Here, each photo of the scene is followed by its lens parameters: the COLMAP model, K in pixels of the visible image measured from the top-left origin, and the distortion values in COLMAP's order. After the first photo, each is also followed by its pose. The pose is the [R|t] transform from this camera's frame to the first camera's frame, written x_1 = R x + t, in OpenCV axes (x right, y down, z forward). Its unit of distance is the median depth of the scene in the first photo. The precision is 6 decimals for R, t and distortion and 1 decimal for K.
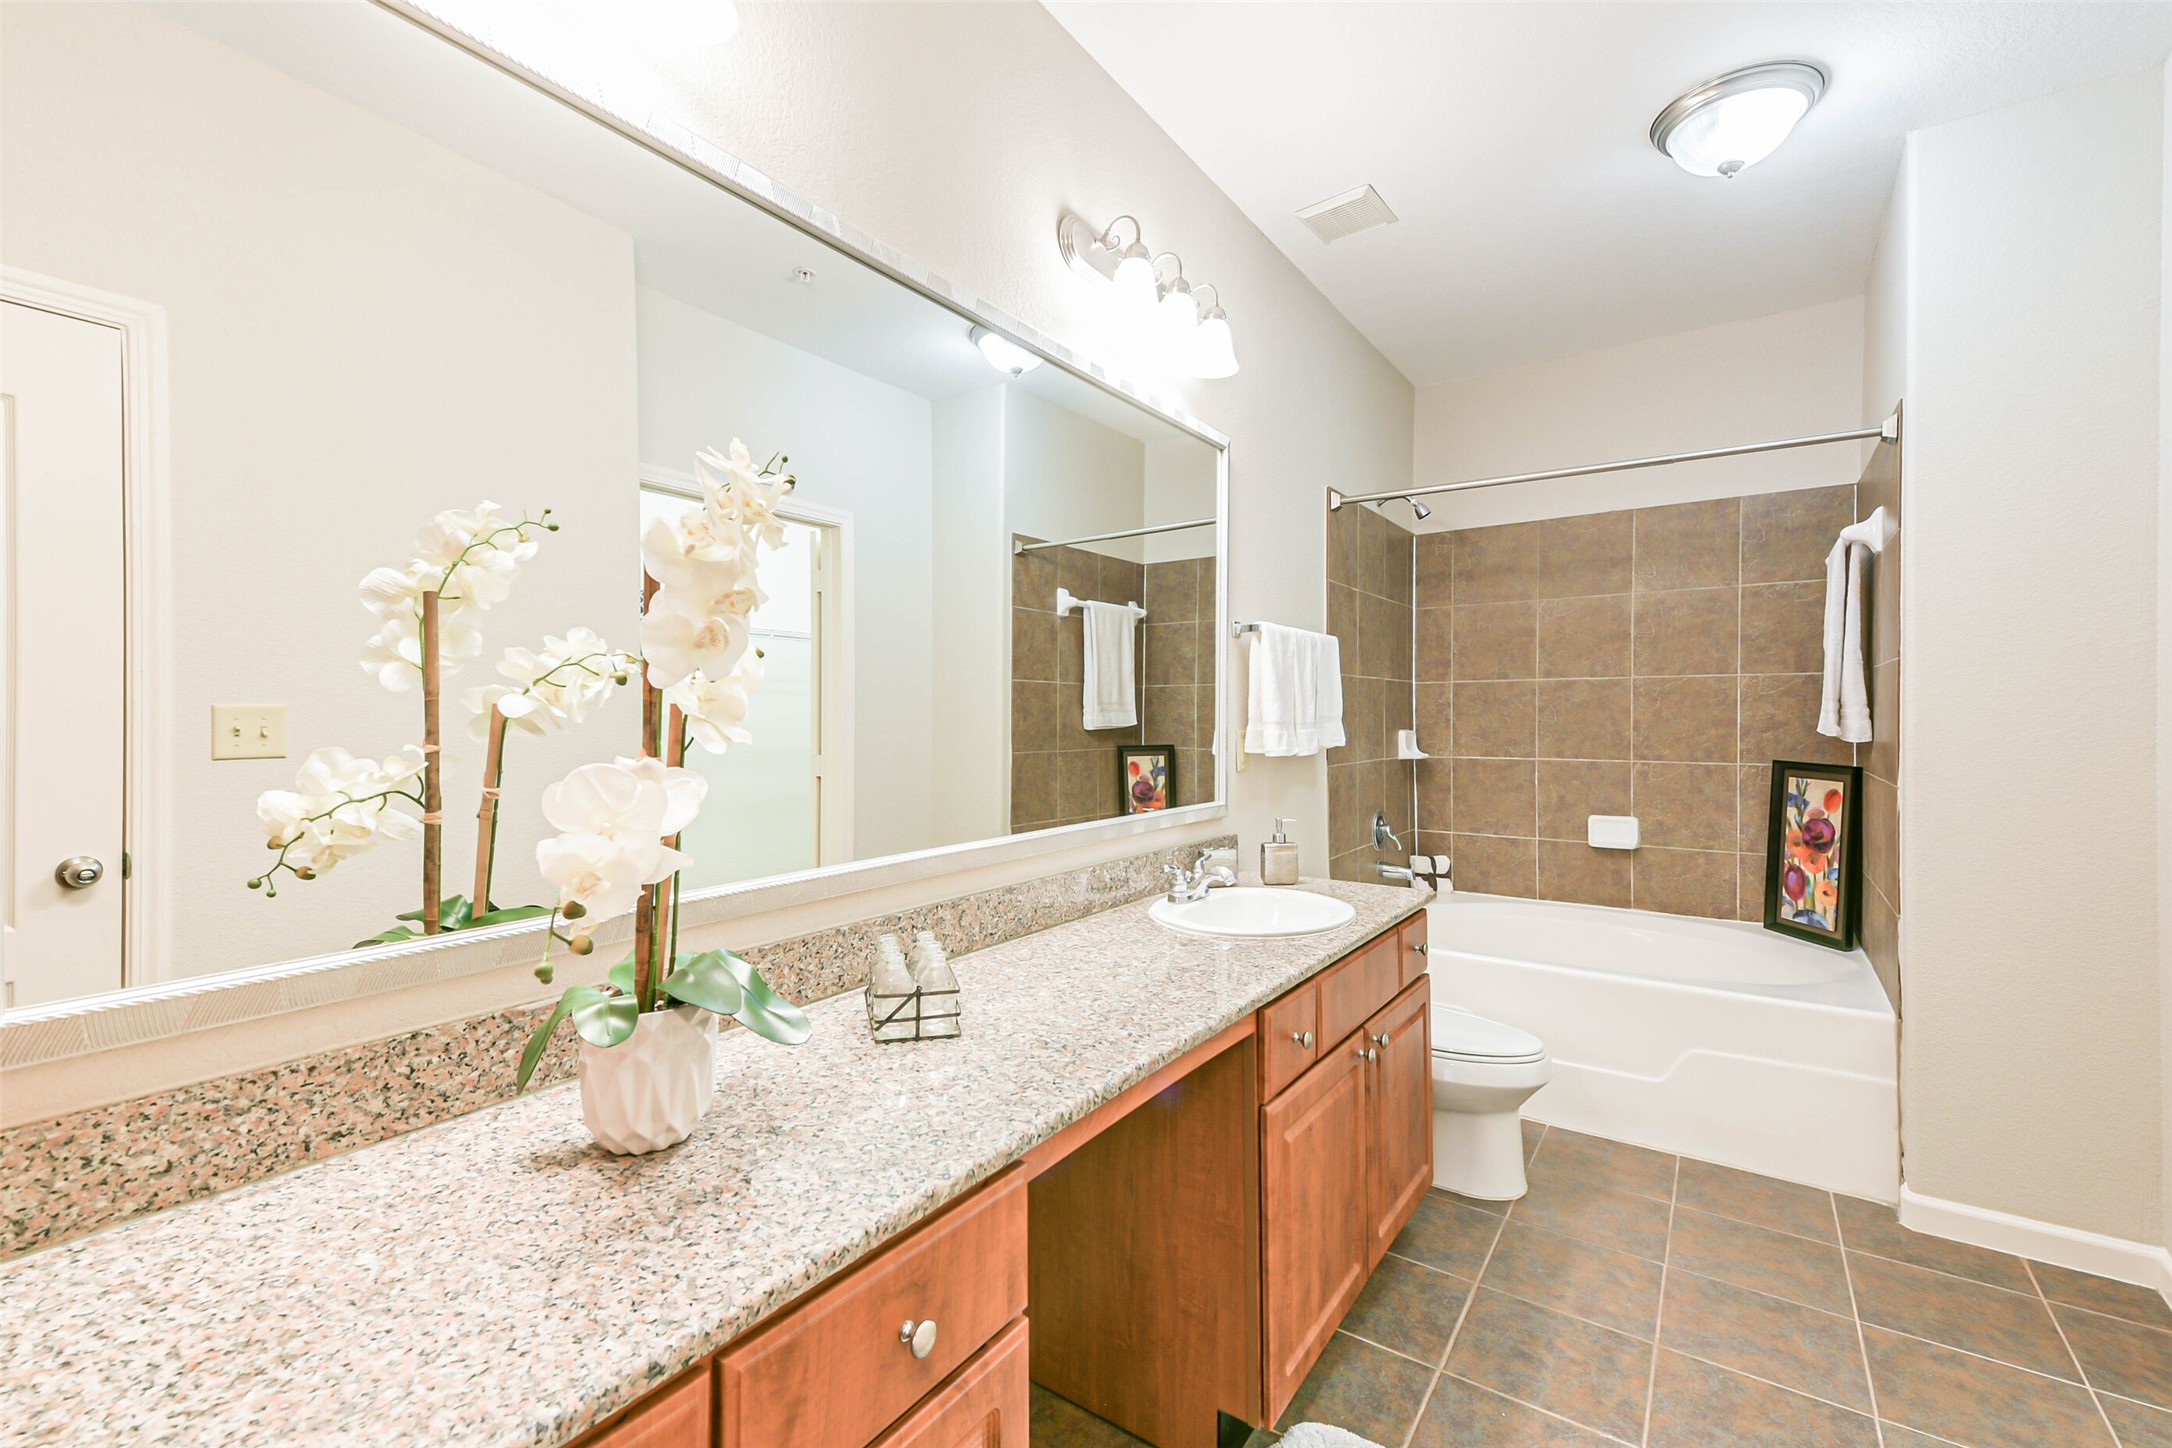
lens RADIAL K [[930.0, 0, 1083.9], [0, 930.0, 727.5], [0, 0, 1]] dist [0.083215, -0.036257]
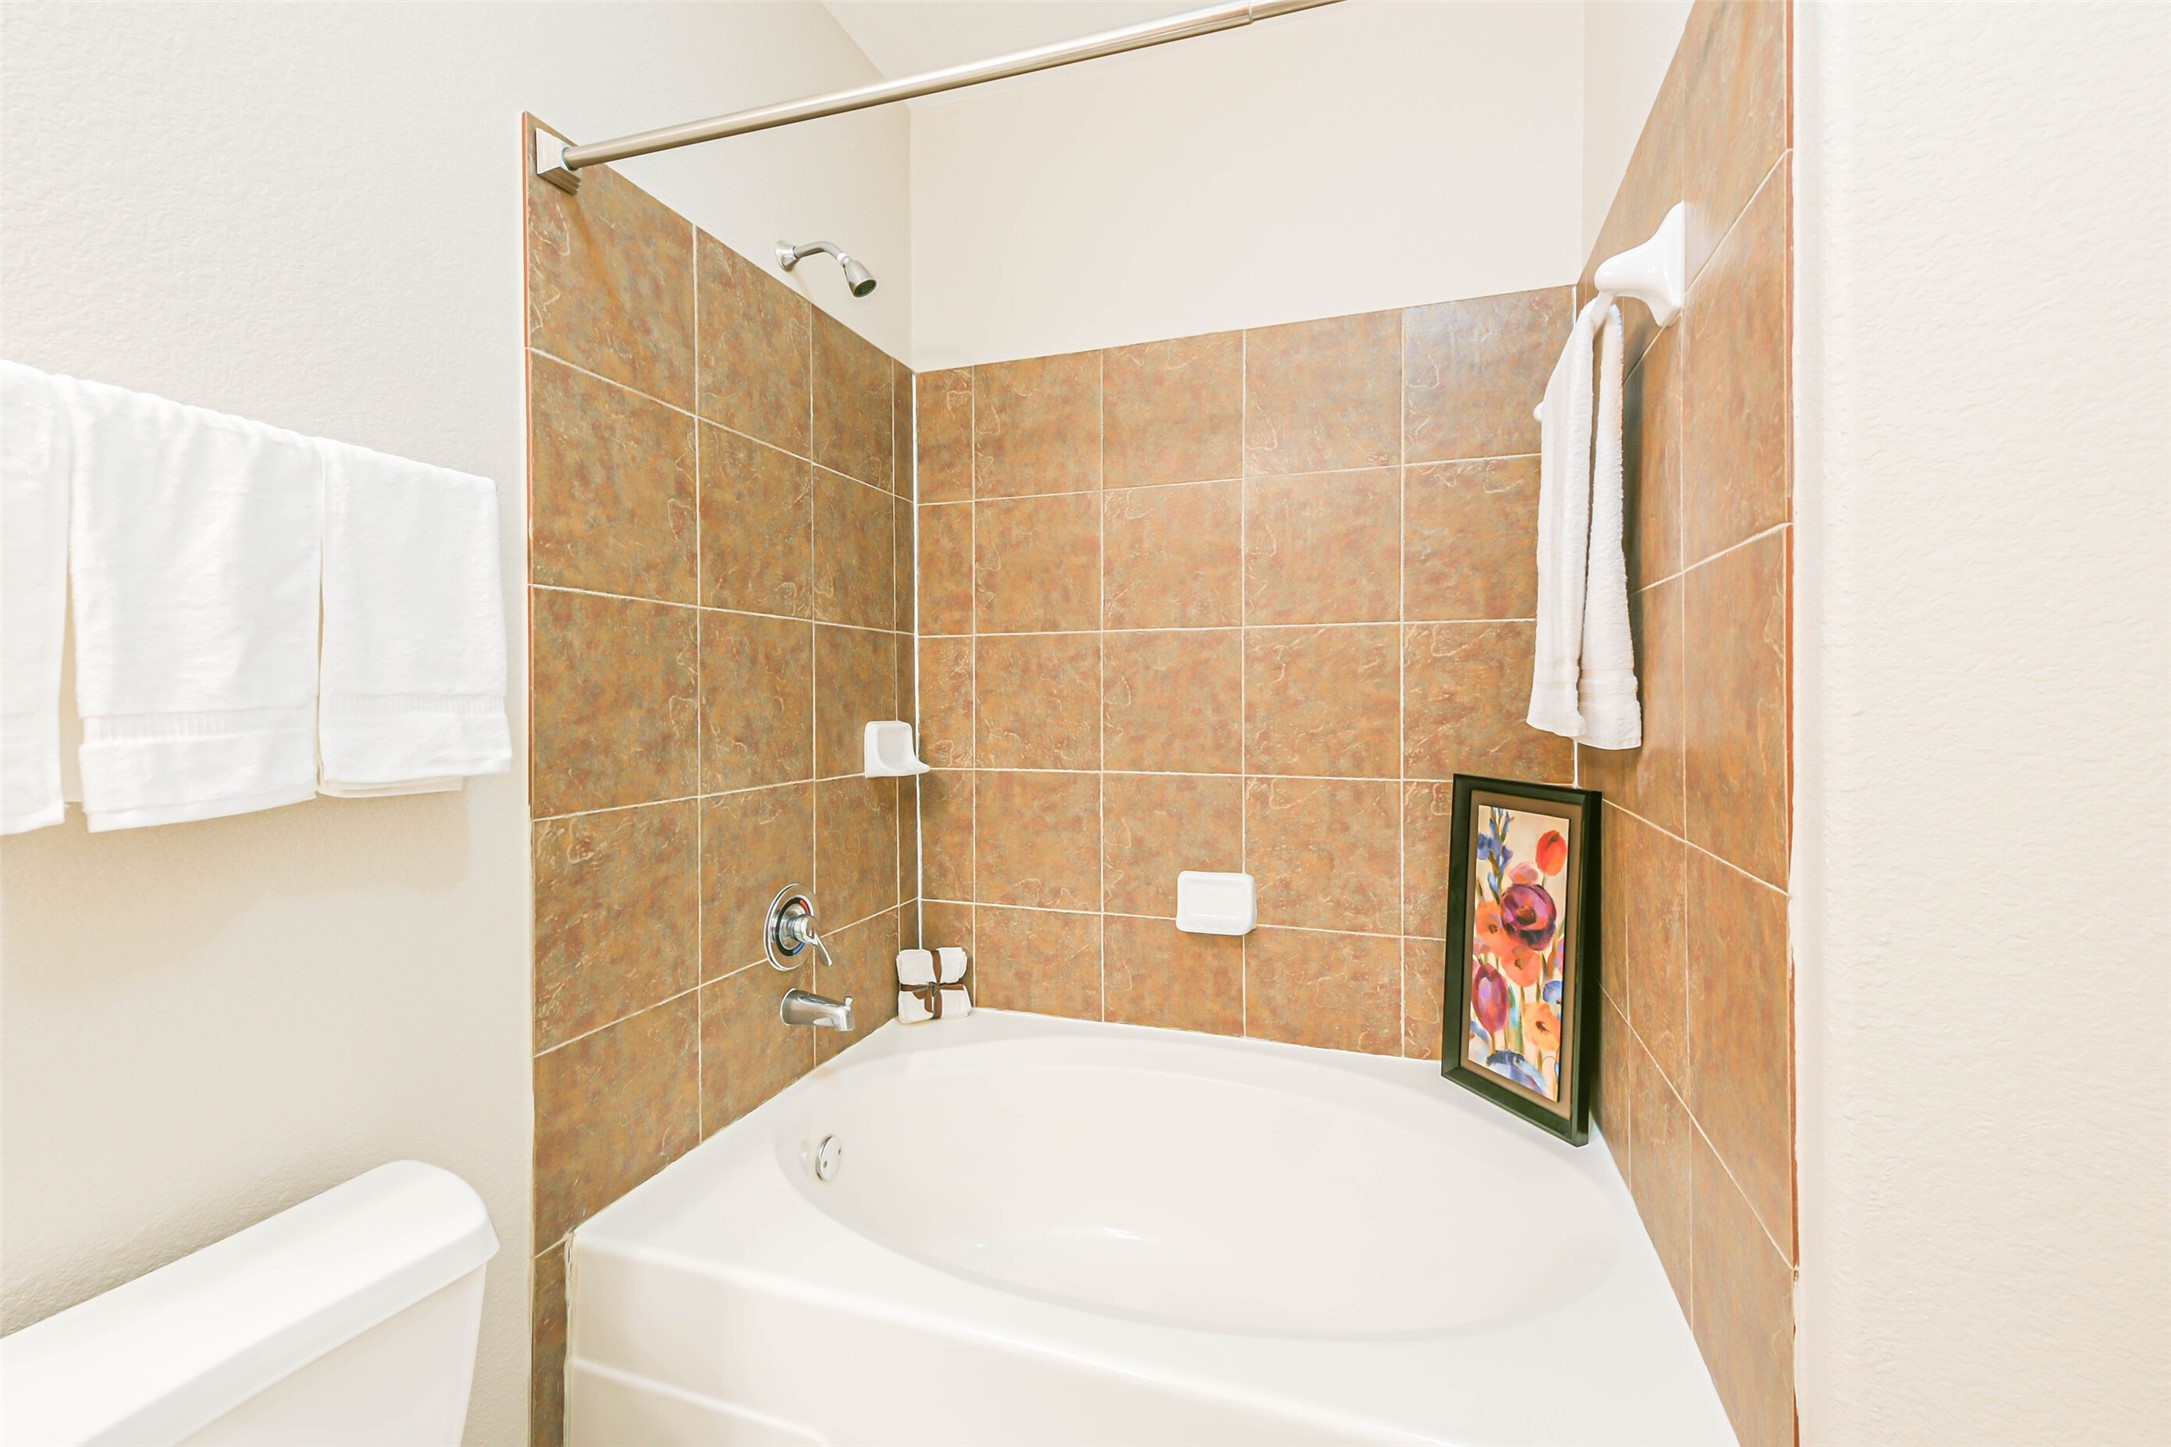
lens RADIAL K [[943.9, 0, 1076.5], [0, 943.9, 710.2], [0, 0, 1]] dist [0.041772, -0.010753]
pose [[0.964616, -0.003300, 0.263638, 0.371284], [0.003692, 0.999993, -0.000989, -0.003544], [-0.263633, 0.001927, 0.964621, 0.541757]]
